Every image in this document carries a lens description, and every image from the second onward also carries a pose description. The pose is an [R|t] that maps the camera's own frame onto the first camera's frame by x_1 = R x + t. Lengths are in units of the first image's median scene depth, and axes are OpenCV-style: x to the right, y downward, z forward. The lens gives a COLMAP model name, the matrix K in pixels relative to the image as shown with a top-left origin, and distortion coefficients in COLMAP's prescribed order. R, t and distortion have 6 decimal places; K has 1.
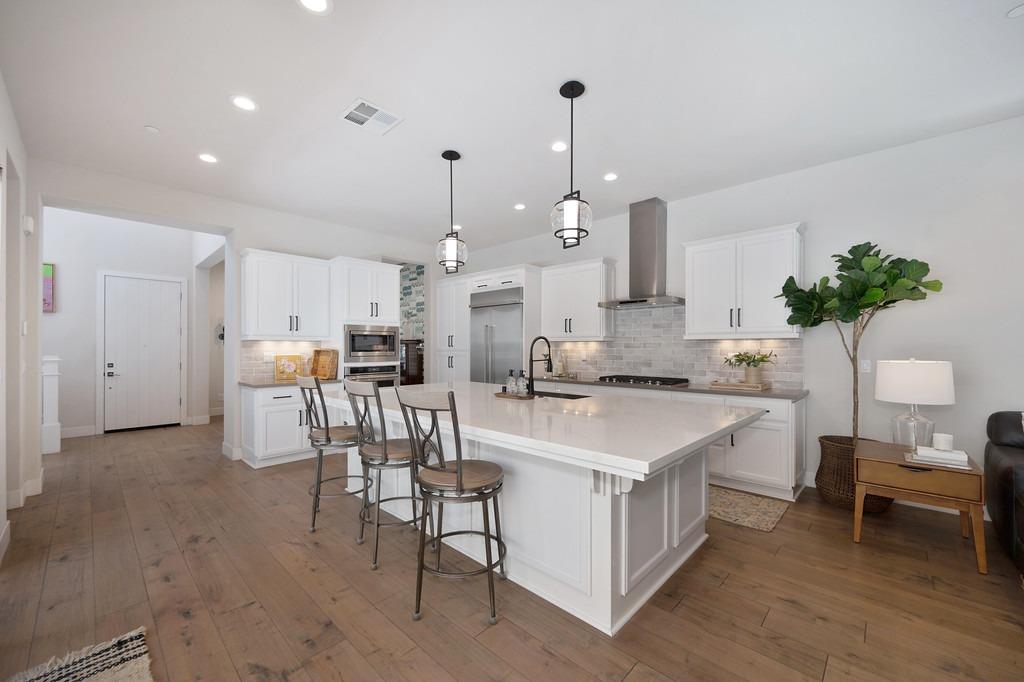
lens RADIAL K [[404.3, 0, 507.3], [0, 404.3, 346.4], [0, 0, 1]] dist [-0.004281, -0.000172]
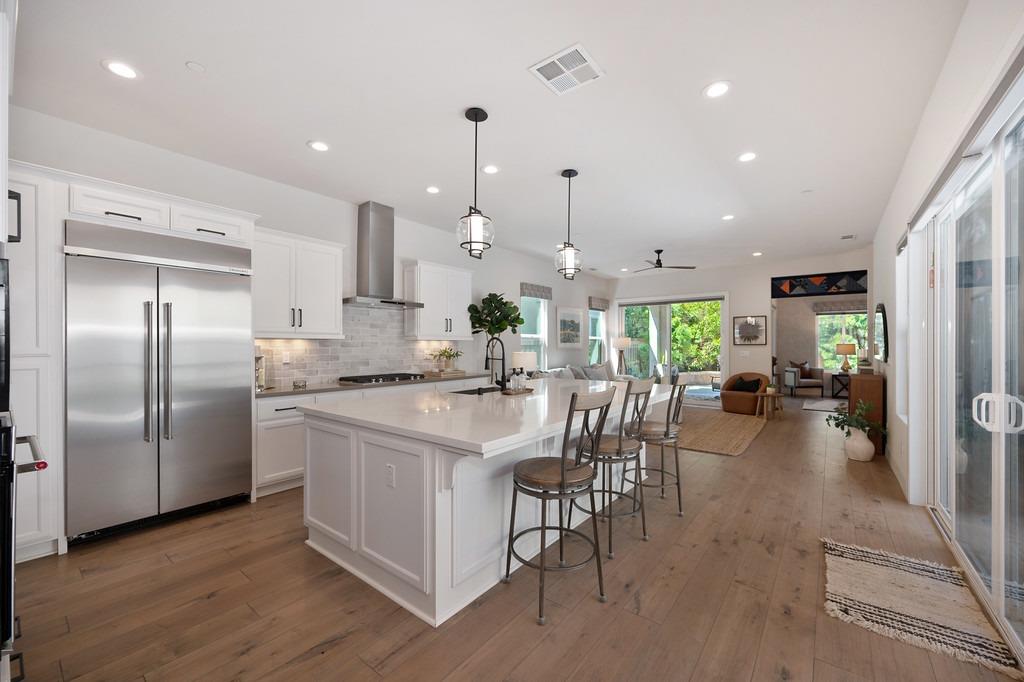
lens RADIAL K [[404.3, 0, 527.3], [0, 404.3, 344.9], [0, 0, 1]] dist [-0.004281, -0.000172]
pose [[-0.115268, 0.001172, 0.993334, -0.748205], [-0.004460, 0.999989, -0.001698, -0.001277], [-0.993324, -0.004626, -0.115261, 0.766079]]
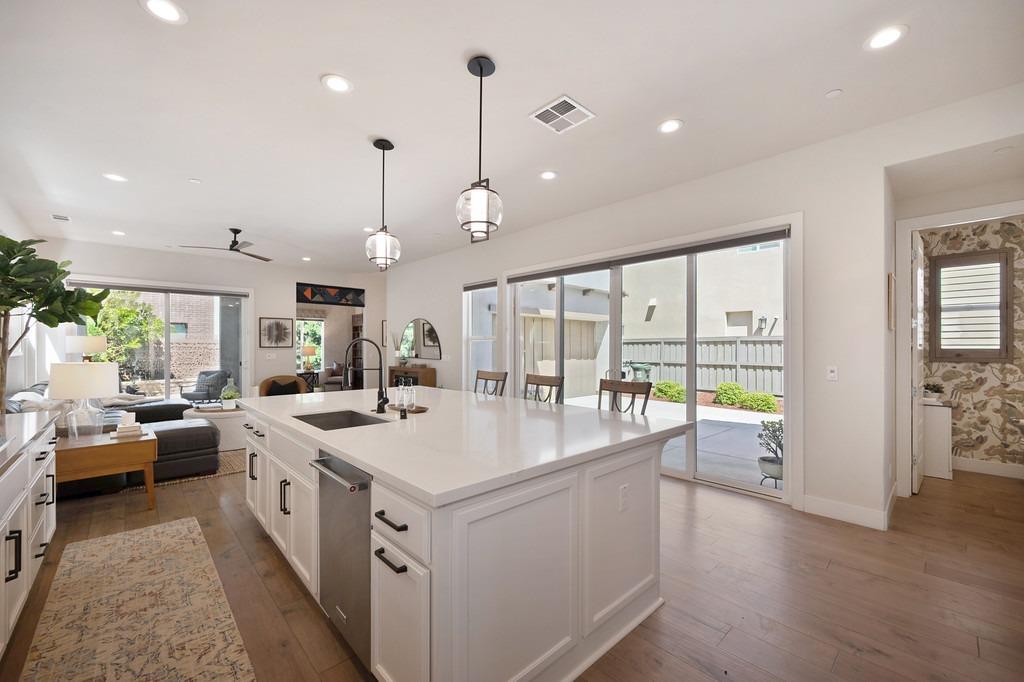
lens RADIAL K [[404.3, 0, 512.0], [0, 404.3, 346.0], [0, 0, 1]] dist [-0.004281, -0.000172]
pose [[-0.998174, 0.000212, 0.060403, -0.178446], [-0.000208, 0.999976, -0.006940, -0.002164], [-0.060403, -0.006940, -0.998150, 1.288032]]
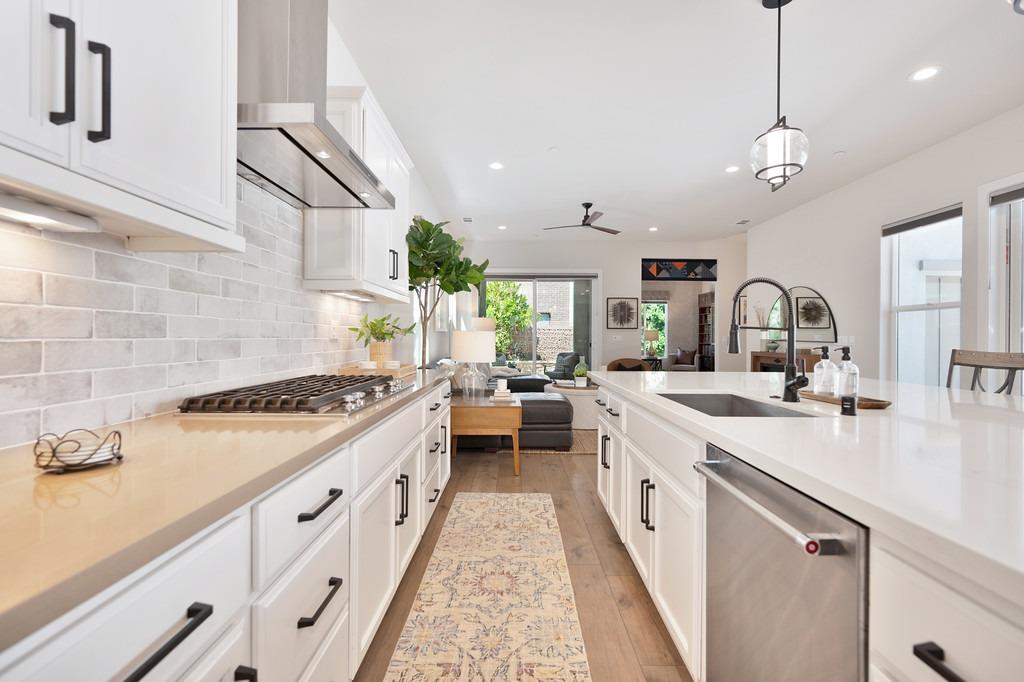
lens RADIAL K [[440.3, 0, 522.2], [0, 440.3, 338.0], [0, 0, 1]] dist [0.001150, 0.000009]
pose [[-0.694208, -0.006015, 0.719750, -0.068611], [-0.009432, 0.999955, -0.000741, 0.037233], [-0.719713, -0.007303, -0.694233, 1.153126]]
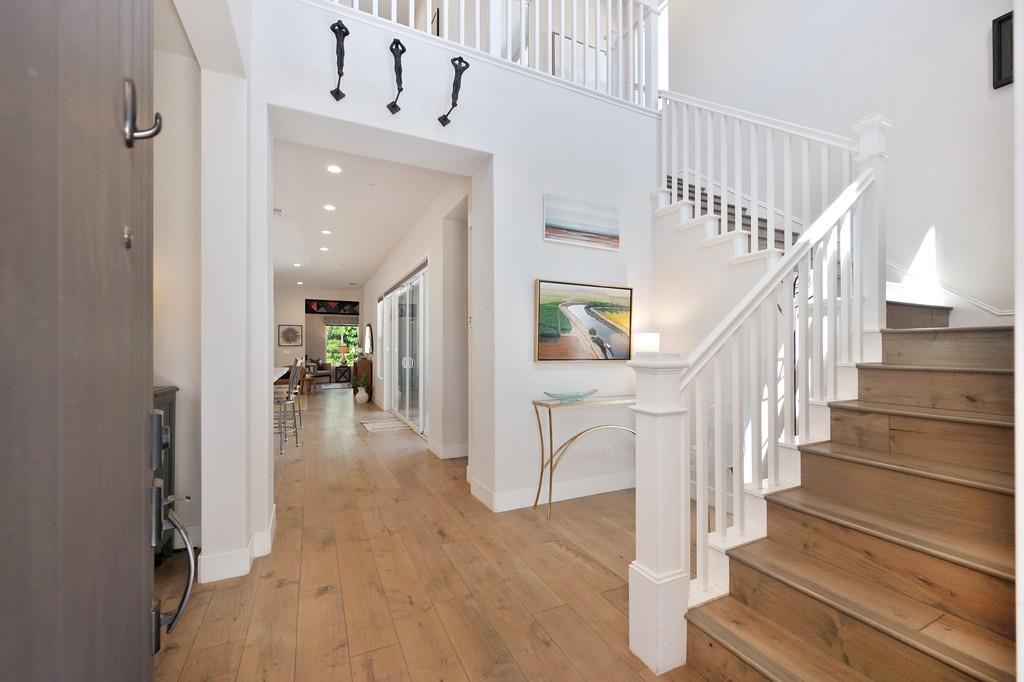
lens RADIAL K [[417.5, 0, 504.5], [0, 417.5, 346.9], [0, 0, 1]] dist [-0.002925, -0.000041]
pose [[-0.928792, 0.002254, 0.370593, -1.275581], [-0.002475, 0.999921, -0.012286, 0.028121], [-0.370592, -0.012329, -0.928714, 1.504217]]
